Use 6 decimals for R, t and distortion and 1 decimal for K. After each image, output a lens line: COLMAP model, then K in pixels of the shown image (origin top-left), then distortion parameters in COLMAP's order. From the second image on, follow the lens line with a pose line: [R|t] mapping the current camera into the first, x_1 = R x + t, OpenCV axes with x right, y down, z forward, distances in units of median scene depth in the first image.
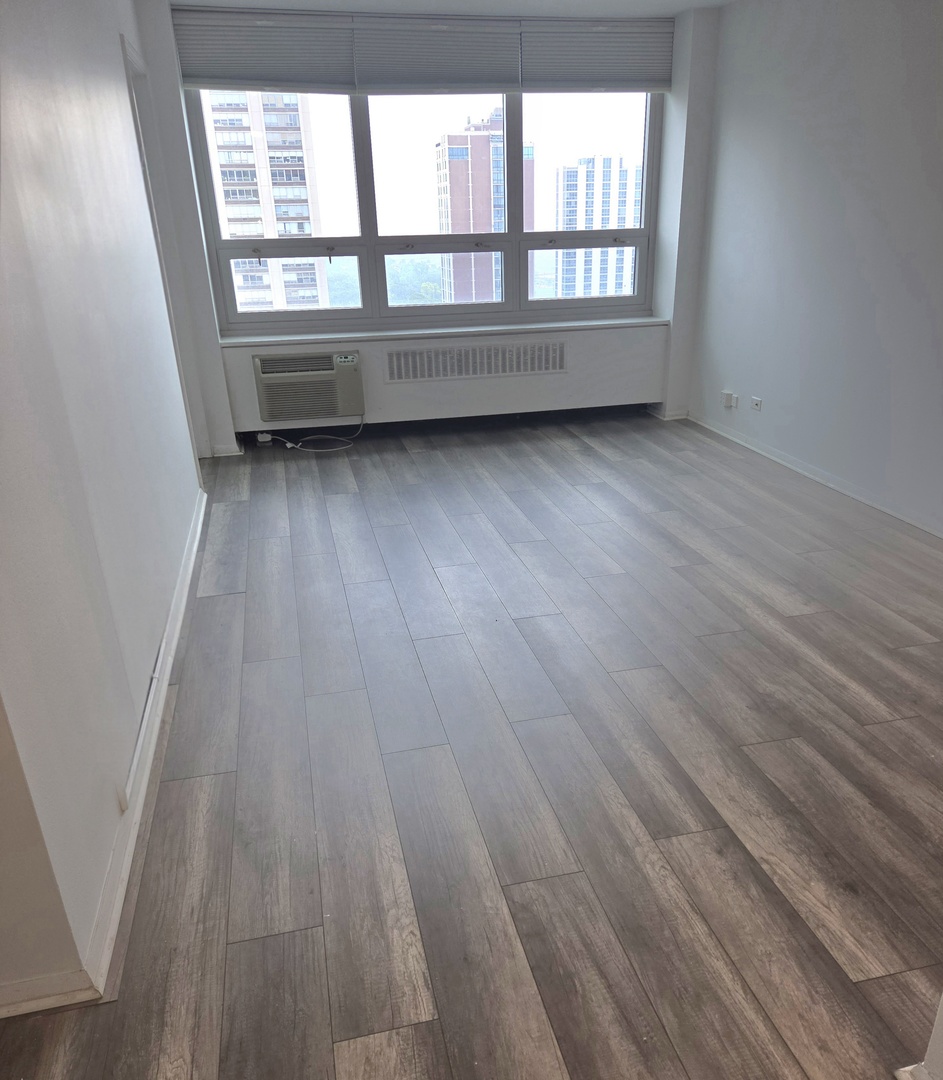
lens RADIAL K [[849.3, 0, 468.0], [0, 849.3, 543.7], [0, 0, 1]] dist [0.069338, -0.045809]
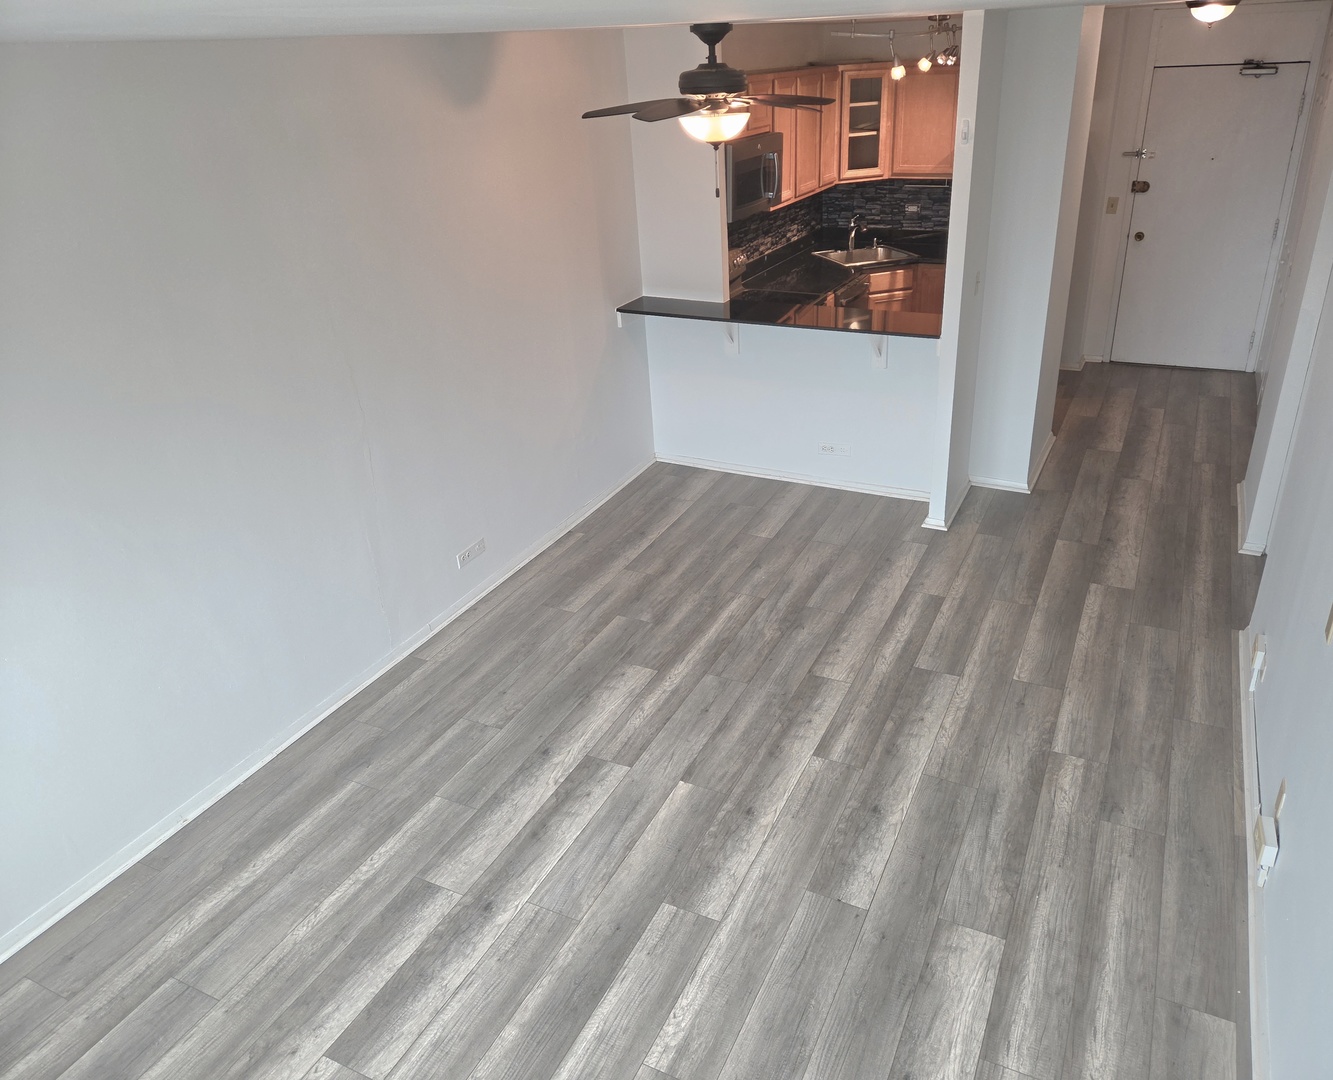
lens RADIAL K [[949.5, 0, 725.4], [0, 949.5, 548.9], [0, 0, 1]] dist [0.002651, -0.004720]
pose [[-0.793566, -0.228758, 0.563847, -0.204313], [0.275344, 0.691341, 0.668007, -0.463497], [-0.542622, 0.685359, -0.485637, 0.799138]]
